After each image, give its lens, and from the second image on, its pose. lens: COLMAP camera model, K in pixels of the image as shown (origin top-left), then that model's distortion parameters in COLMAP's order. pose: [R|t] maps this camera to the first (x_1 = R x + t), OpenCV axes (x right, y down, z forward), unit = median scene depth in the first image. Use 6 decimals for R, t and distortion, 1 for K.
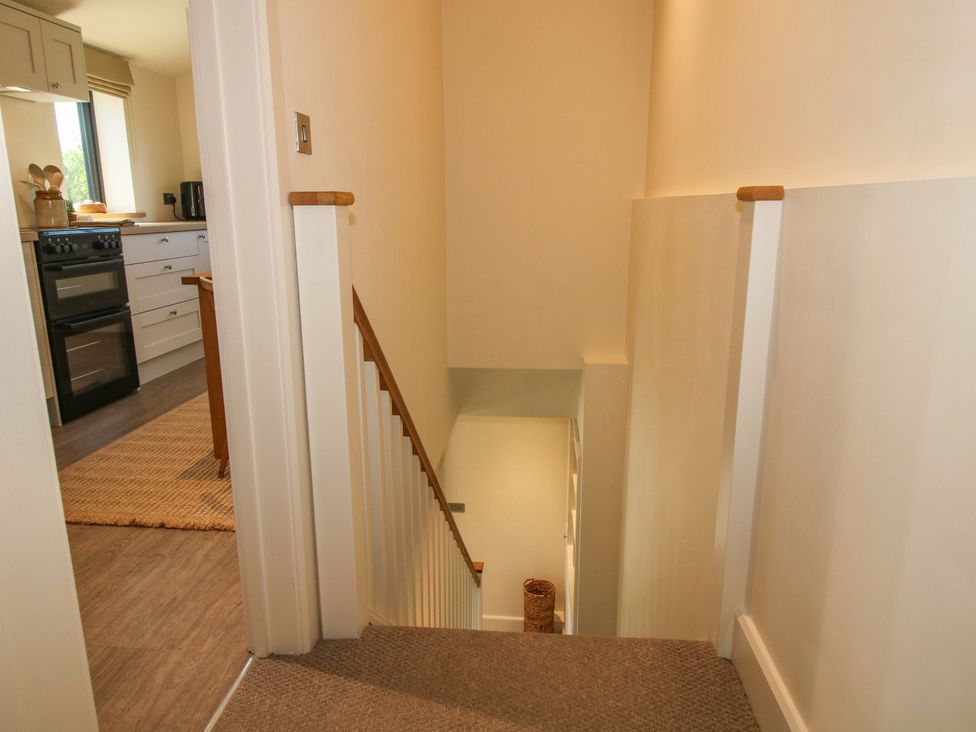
lens RADIAL K [[662.9, 0, 486.6], [0, 662.9, 359.8], [0, 0, 1]] dist [0.010719, -0.006428]
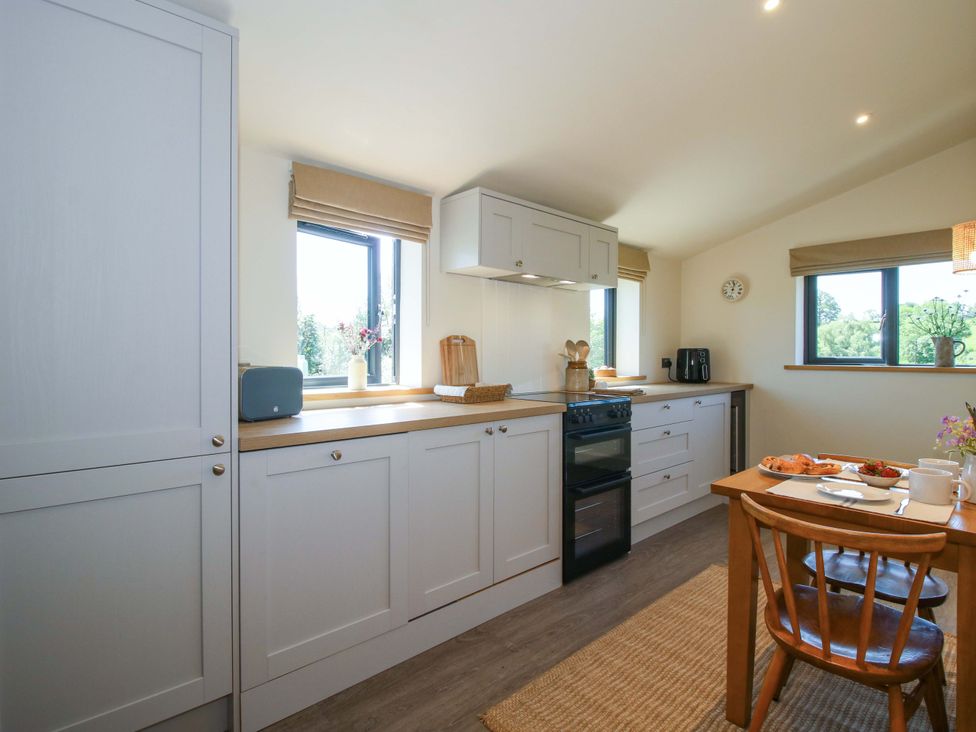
lens RADIAL K [[508.7, 0, 483.2], [0, 508.7, 361.4], [0, 0, 1]] dist [0.000525, -0.014301]
pose [[0.738894, 0.010004, -0.673748, -0.170333], [-0.151192, 0.976856, -0.151306, -0.091565], [0.656641, 0.213664, 0.723305, 0.230759]]
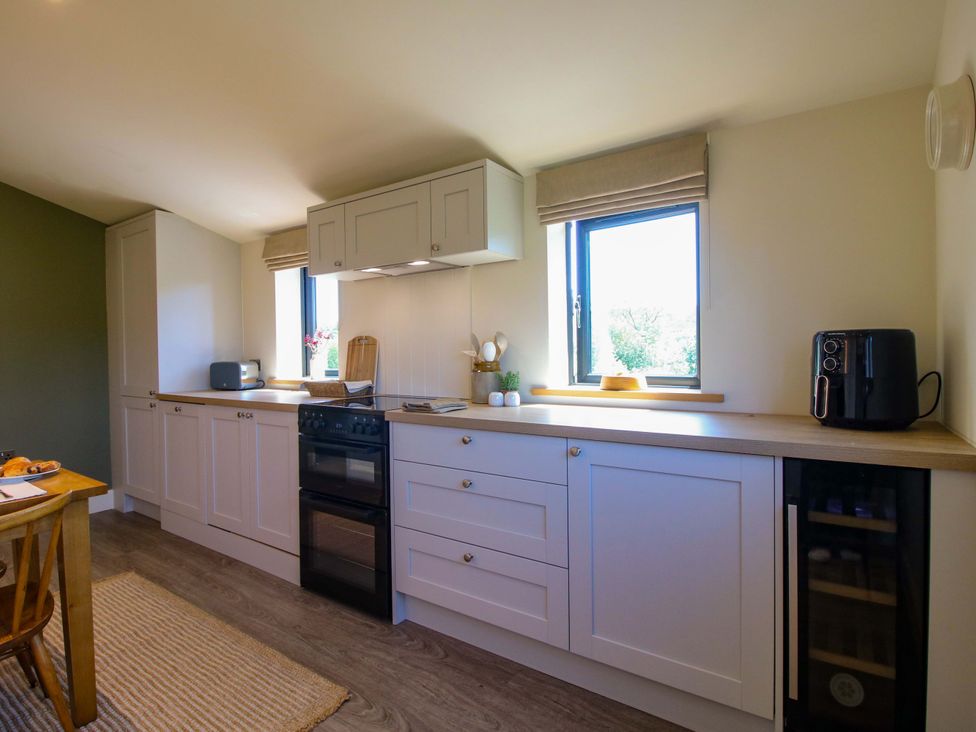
lens RADIAL K [[508.7, 0, 483.9], [0, 508.7, 361.8], [0, 0, 1]] dist [0.000525, -0.014301]
pose [[-0.489801, 0.022858, -0.871534, -0.084185], [-0.183423, 0.974580, 0.128644, -0.340274], [0.852321, 0.222869, -0.473158, 1.317494]]
